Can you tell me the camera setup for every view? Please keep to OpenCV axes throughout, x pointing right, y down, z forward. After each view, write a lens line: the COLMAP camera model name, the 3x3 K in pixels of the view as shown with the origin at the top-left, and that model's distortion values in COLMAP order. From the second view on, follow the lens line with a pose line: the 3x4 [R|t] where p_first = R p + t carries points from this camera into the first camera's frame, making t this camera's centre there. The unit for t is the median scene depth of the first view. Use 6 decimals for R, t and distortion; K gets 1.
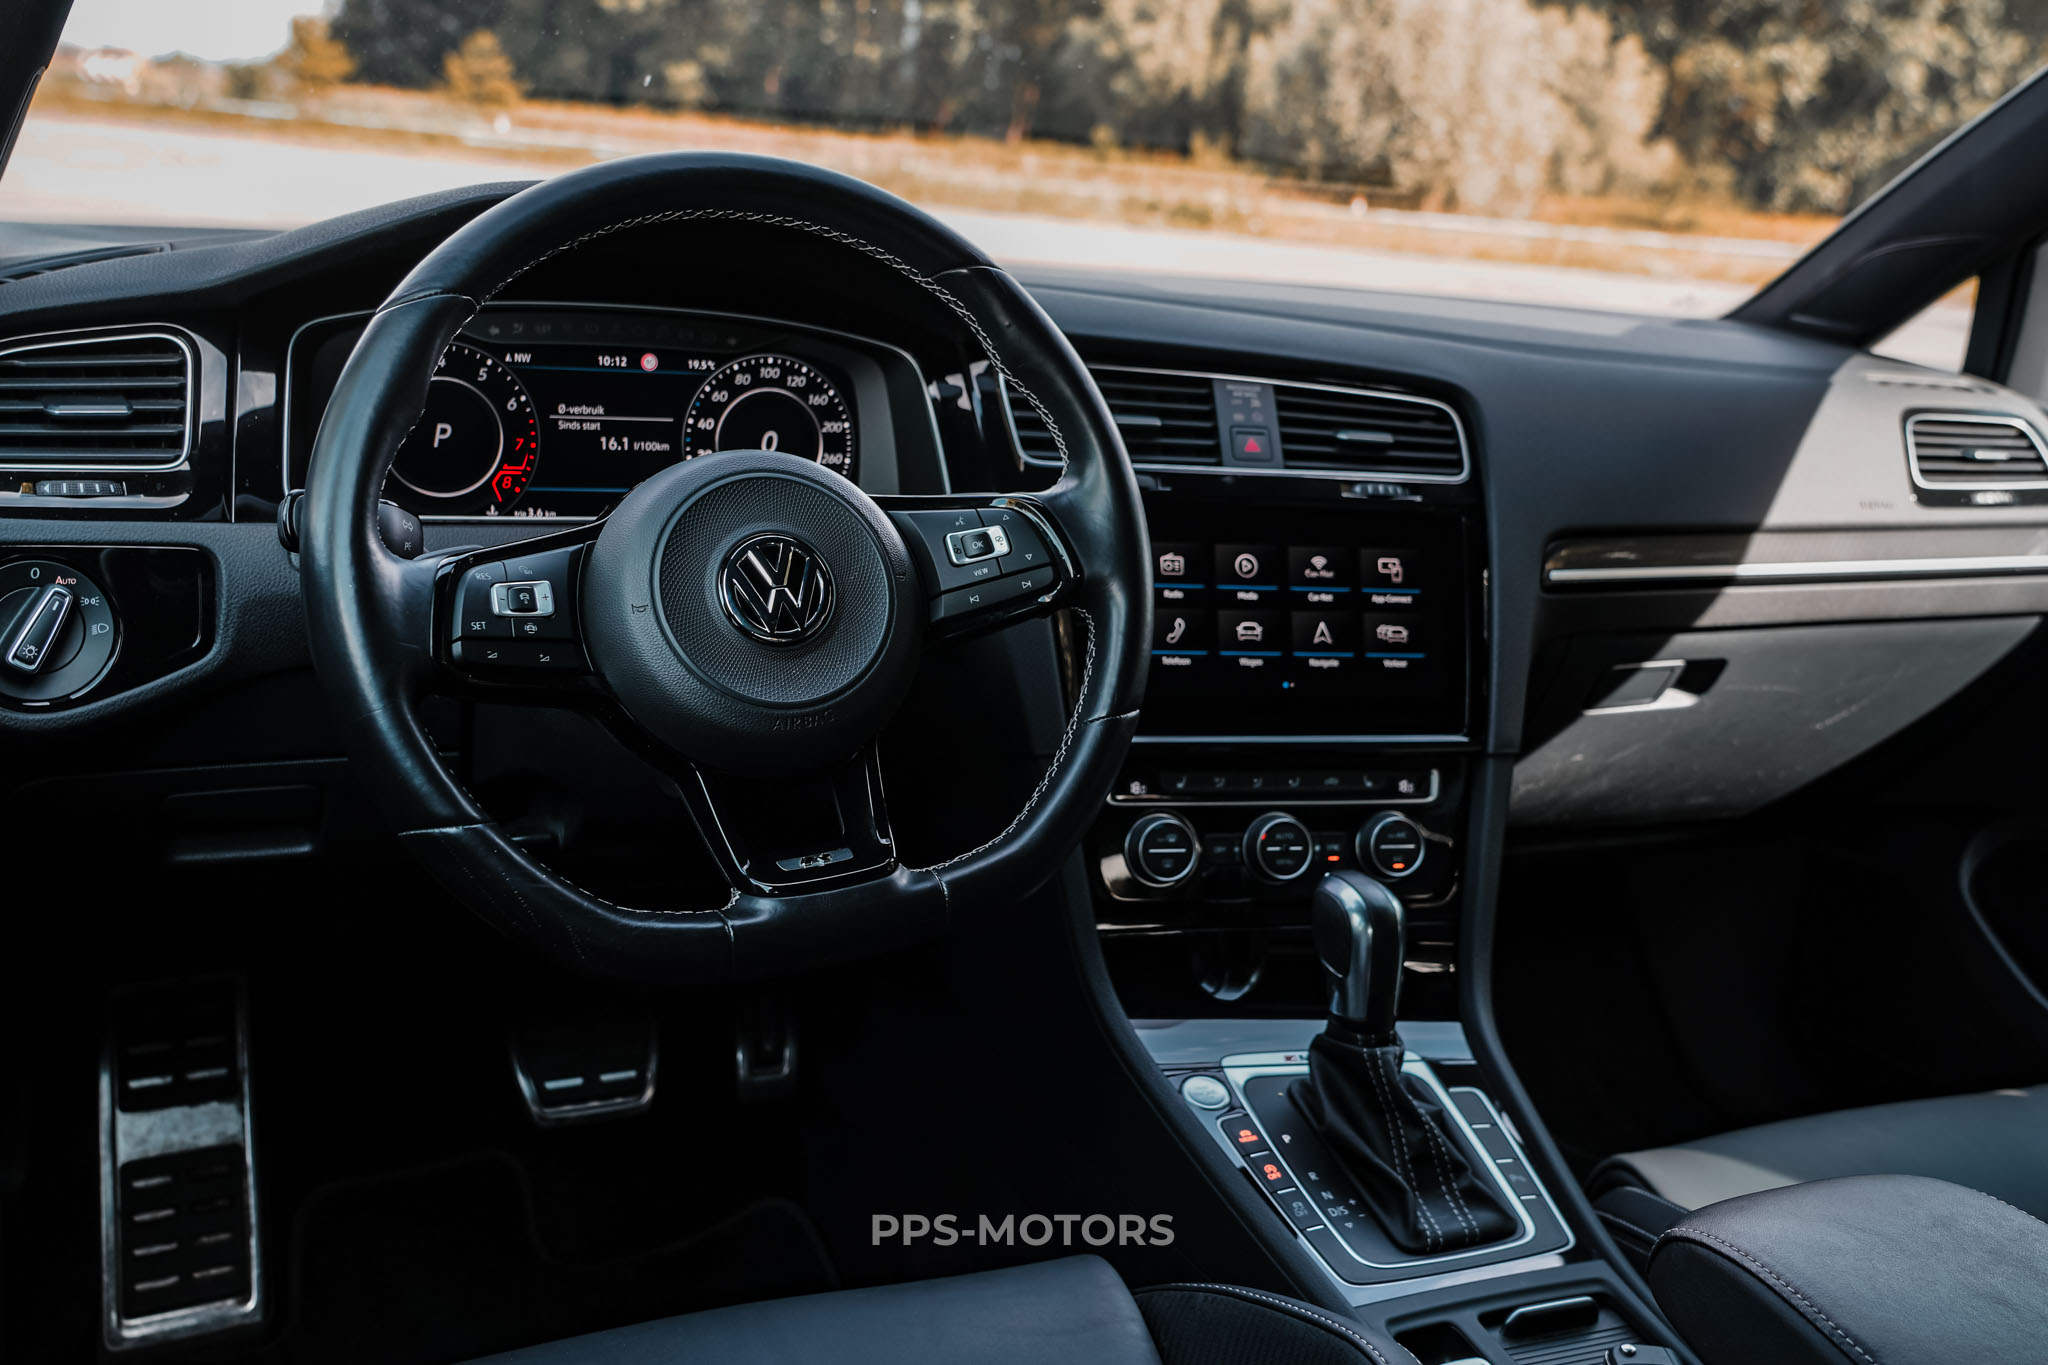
lens RADIAL K [[1928.0, 0, 1067.1], [0, 1928.0, 684.1], [0, 0, 1]] dist [0.014593, 0.005824]
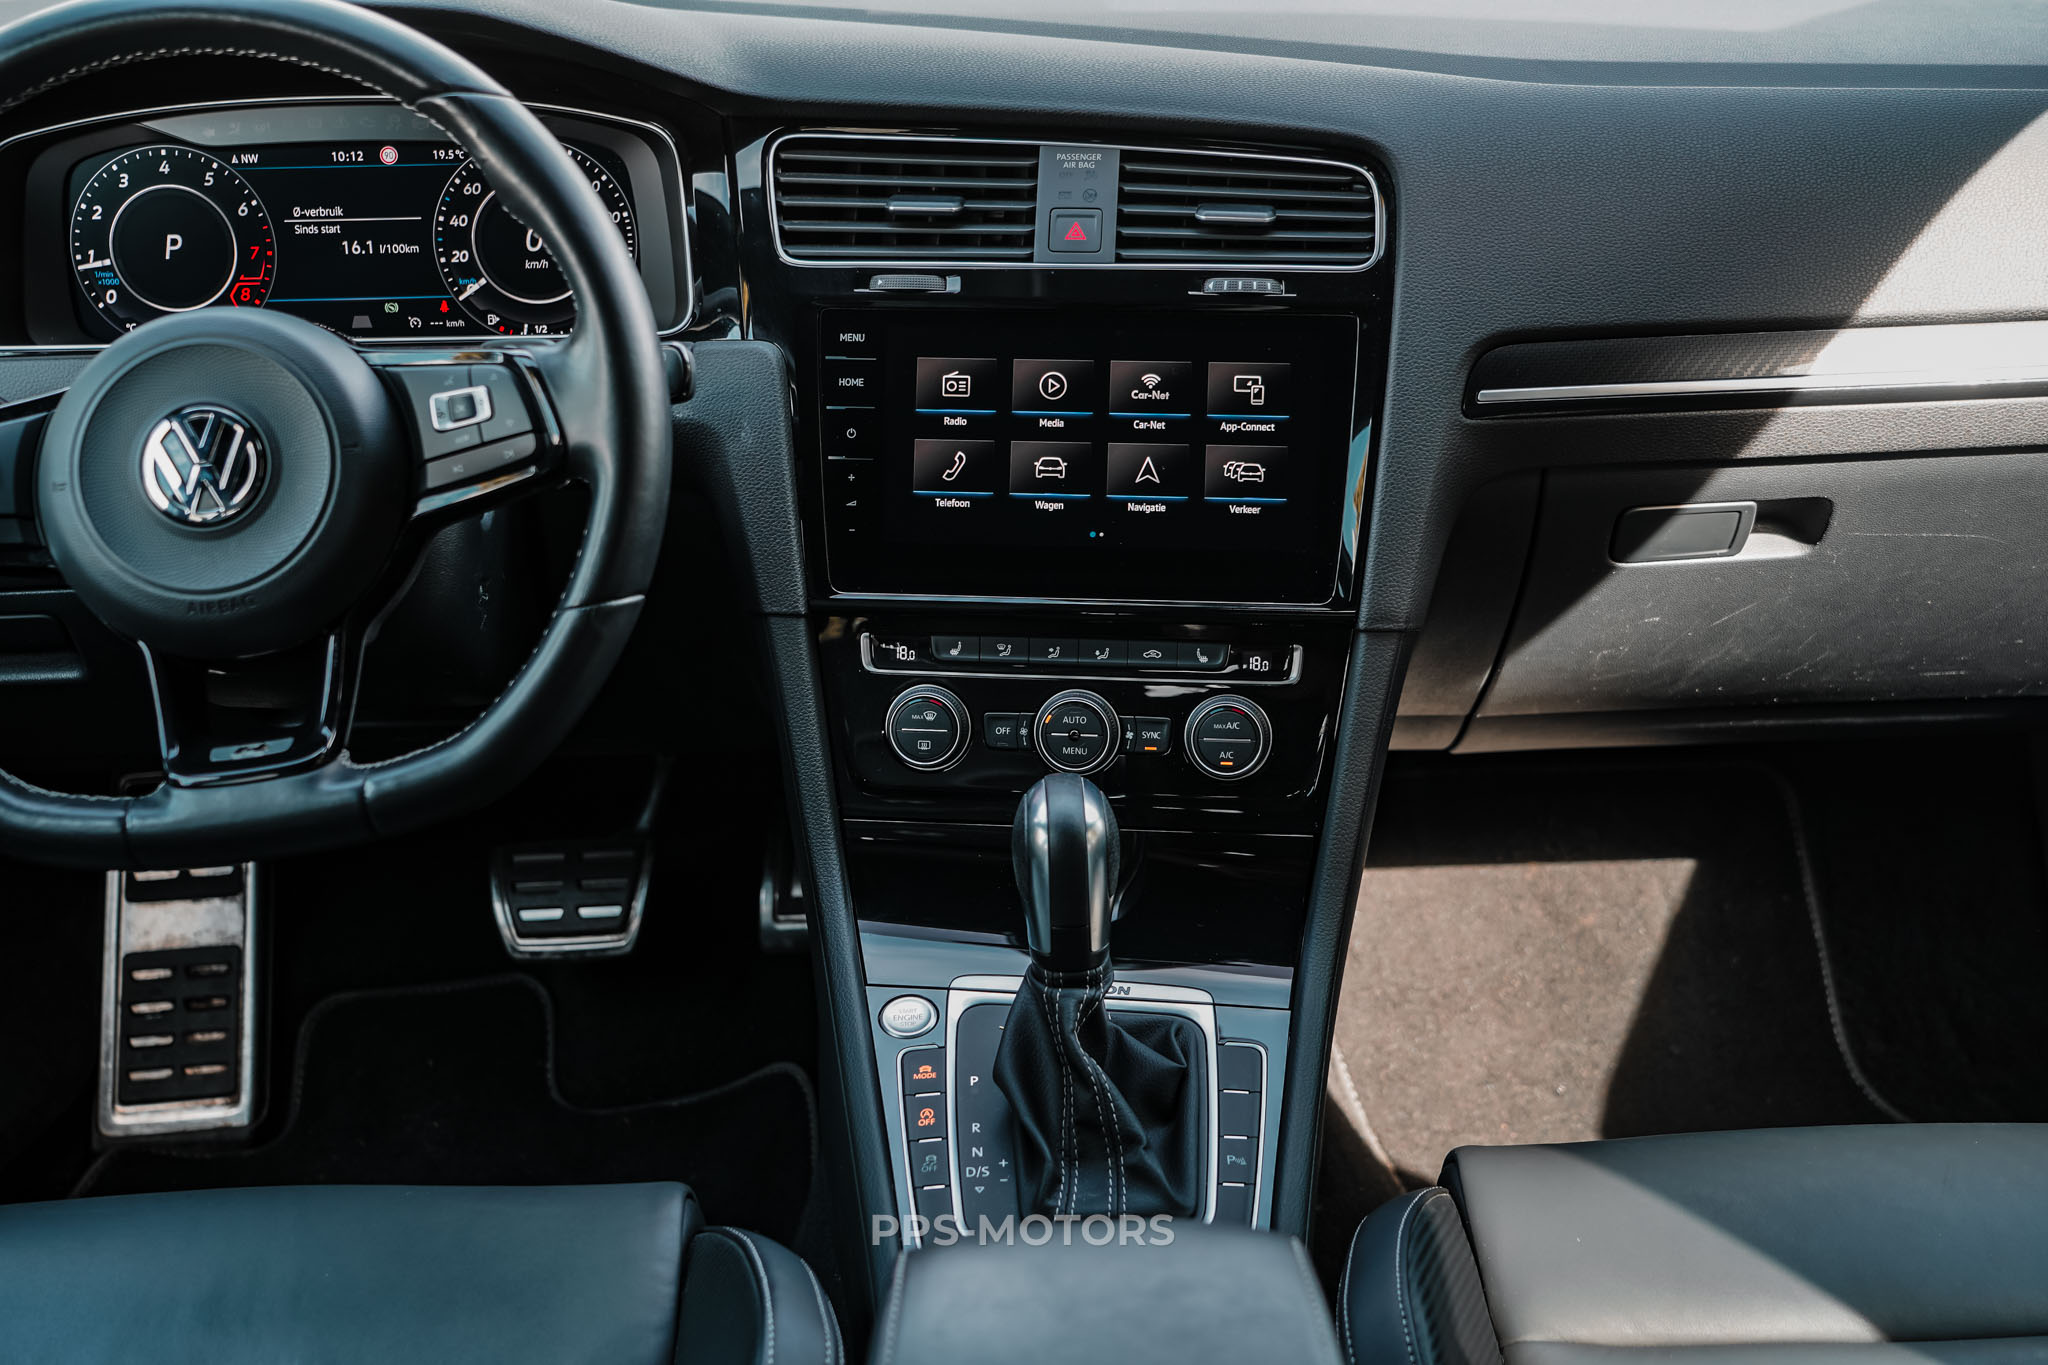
lens RADIAL K [[2569.8, 0, 1024.0], [0, 2569.8, 682.5], [0, 0, 1]] dist [0.021400, -0.000014]
pose [[0.918930, 0.060744, -0.389715, 0.506410], [-0.008084, 0.990763, 0.135366, -0.083056], [0.394338, -0.121241, 0.910933, -0.005122]]
